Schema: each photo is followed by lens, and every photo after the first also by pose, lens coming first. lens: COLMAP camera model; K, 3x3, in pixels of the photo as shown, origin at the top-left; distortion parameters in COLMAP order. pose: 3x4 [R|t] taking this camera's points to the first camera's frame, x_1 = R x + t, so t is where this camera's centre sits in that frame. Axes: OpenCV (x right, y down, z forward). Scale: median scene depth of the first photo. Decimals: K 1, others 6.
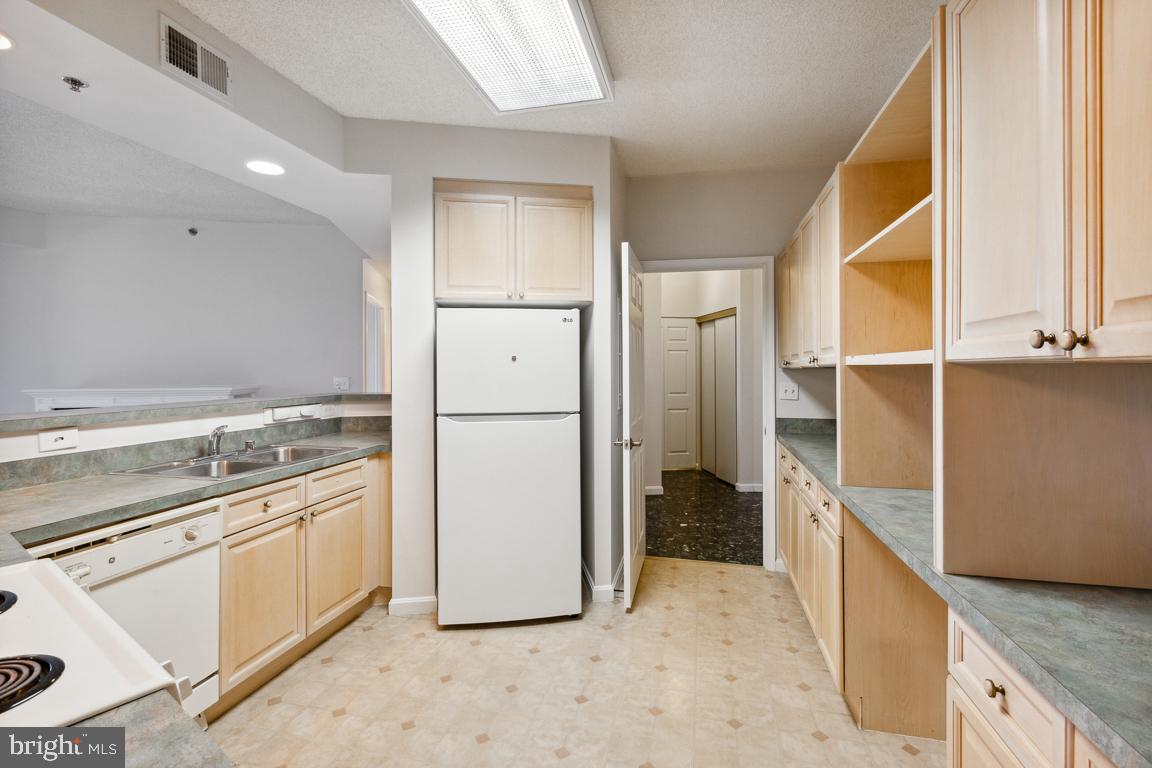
lens RADIAL K [[524.2, 0, 580.3], [0, 524.2, 369.4], [0, 0, 1]] dist [-0.000265, -0.001504]
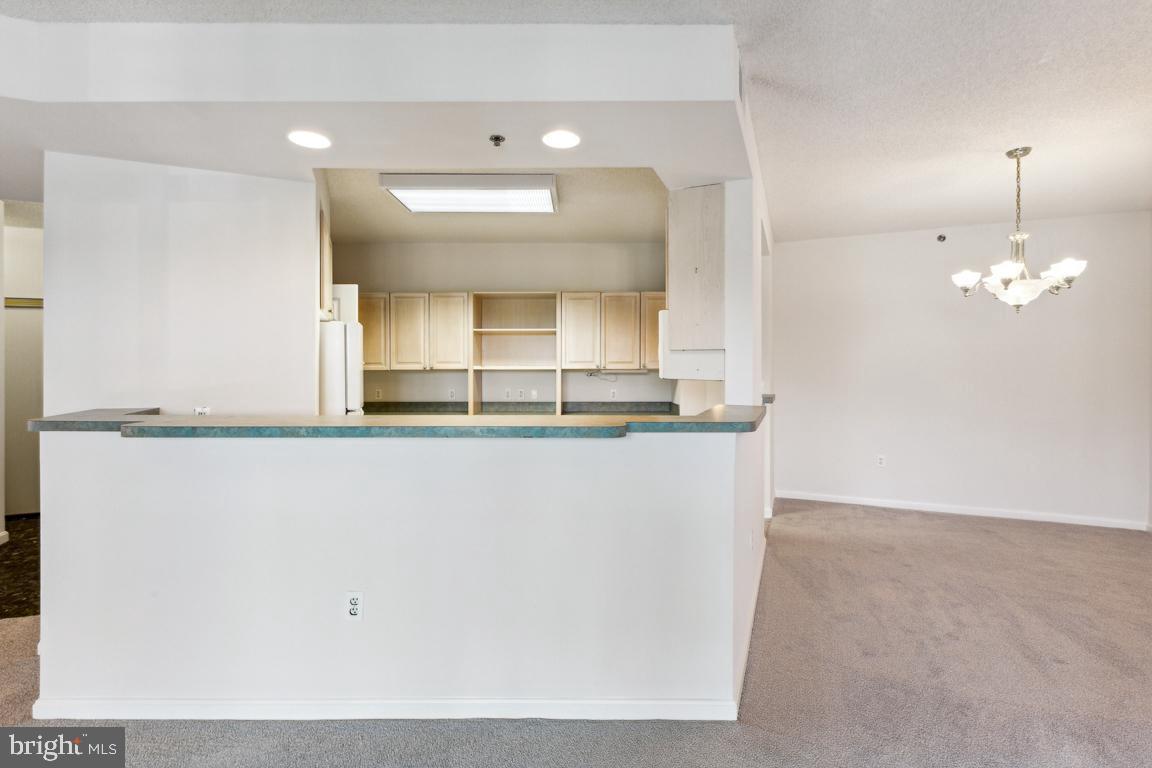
lens RADIAL K [[524.2, 0, 576.9], [0, 524.2, 368.3], [0, 0, 1]] dist [-0.000265, -0.001504]
pose [[-0.240751, -0.000743, 0.970587, -1.390195], [0.003414, 0.999993, 0.001613, -0.010291], [-0.970581, 0.003701, -0.240747, 0.724999]]
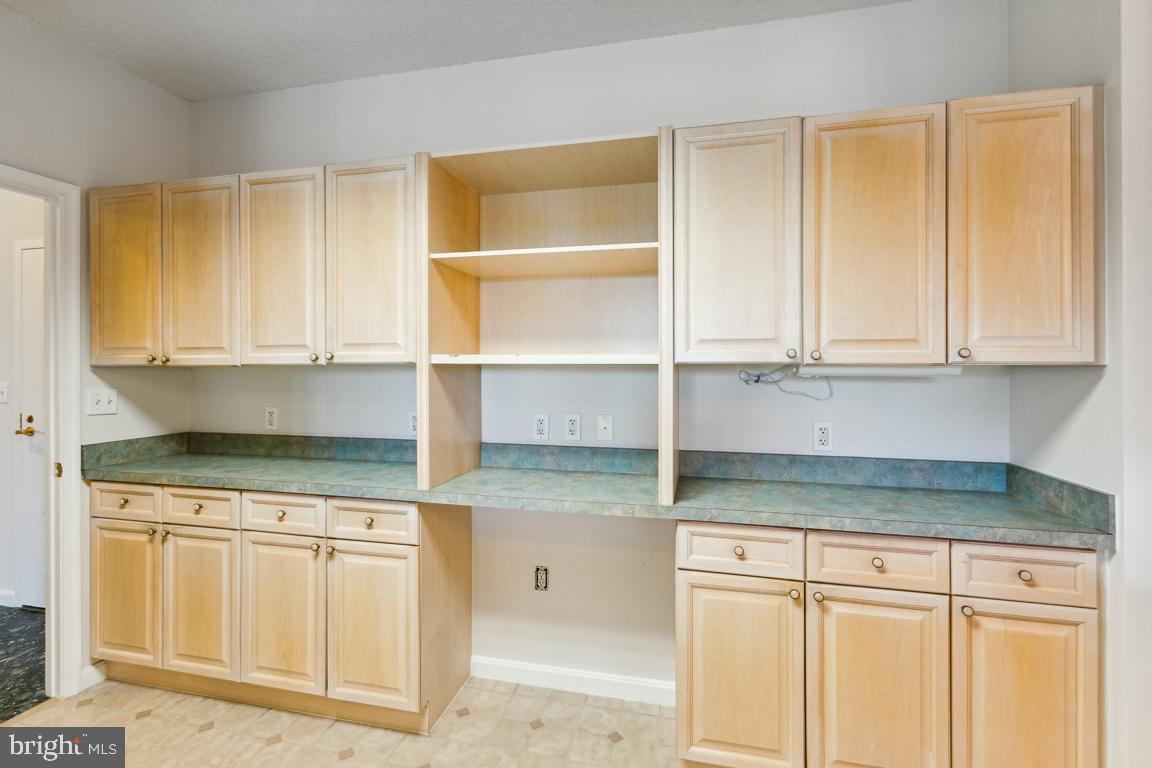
lens RADIAL K [[524.2, 0, 568.0], [0, 524.2, 367.5], [0, 0, 1]] dist [-0.000265, -0.001504]
pose [[-0.008067, 0.001050, 0.999967, -0.292452], [0.000830, 0.999999, -0.001043, 0.000239], [-0.999967, 0.000822, -0.008068, 0.483420]]
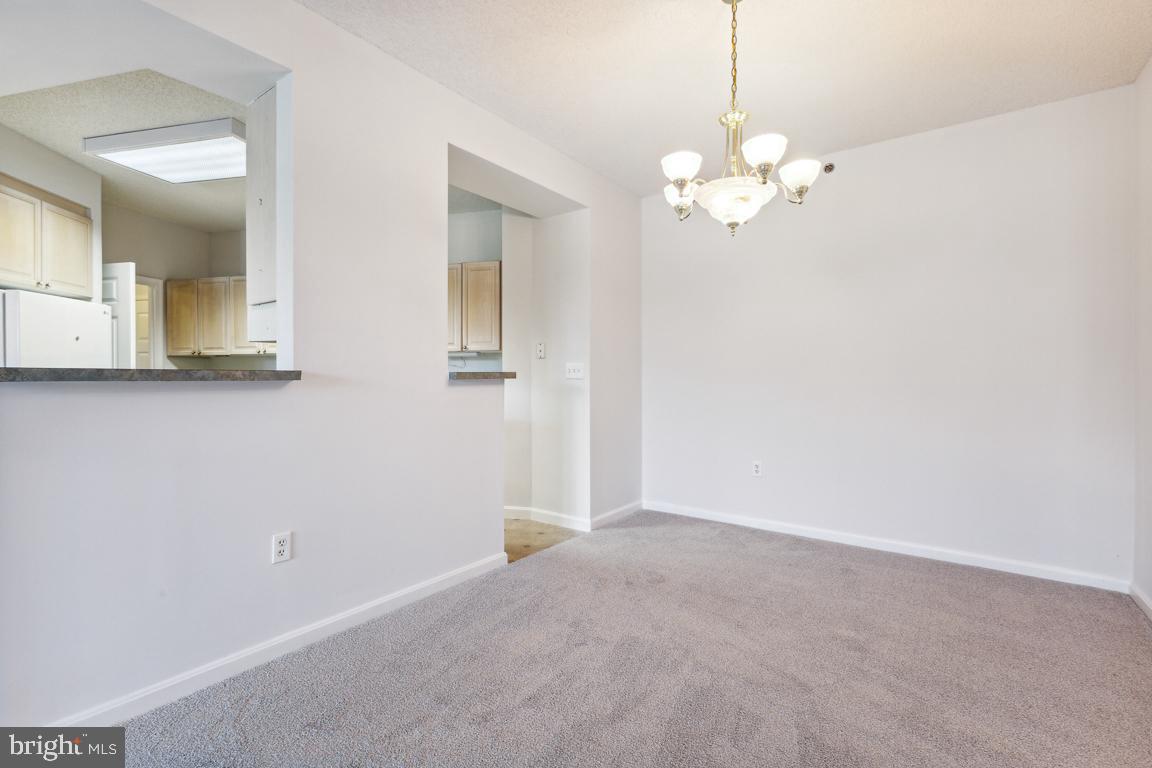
lens RADIAL K [[524.2, 0, 587.1], [0, 524.2, 374.1], [0, 0, 1]] dist [-0.000265, -0.001504]
pose [[-0.004204, 0.004757, 0.999980, -1.268459], [0.003255, 0.999983, -0.004743, 0.068724], [-0.999986, 0.003235, -0.004219, -0.218092]]
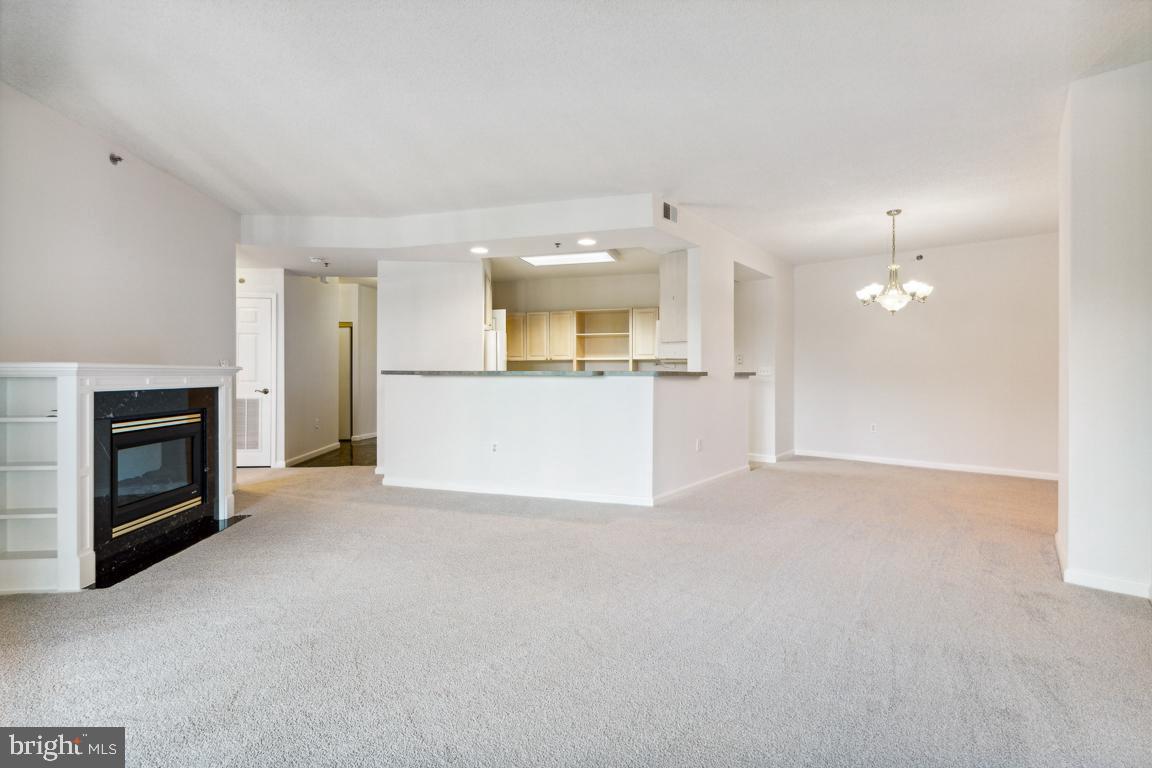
lens RADIAL K [[524.2, 0, 578.8], [0, 524.2, 372.7], [0, 0, 1]] dist [-0.000265, -0.001504]
pose [[0.048685, 0.005071, 0.998801, -2.282451], [-0.000435, 0.999987, -0.005055, 0.070849], [-0.998814, -0.000189, 0.048687, 0.502051]]
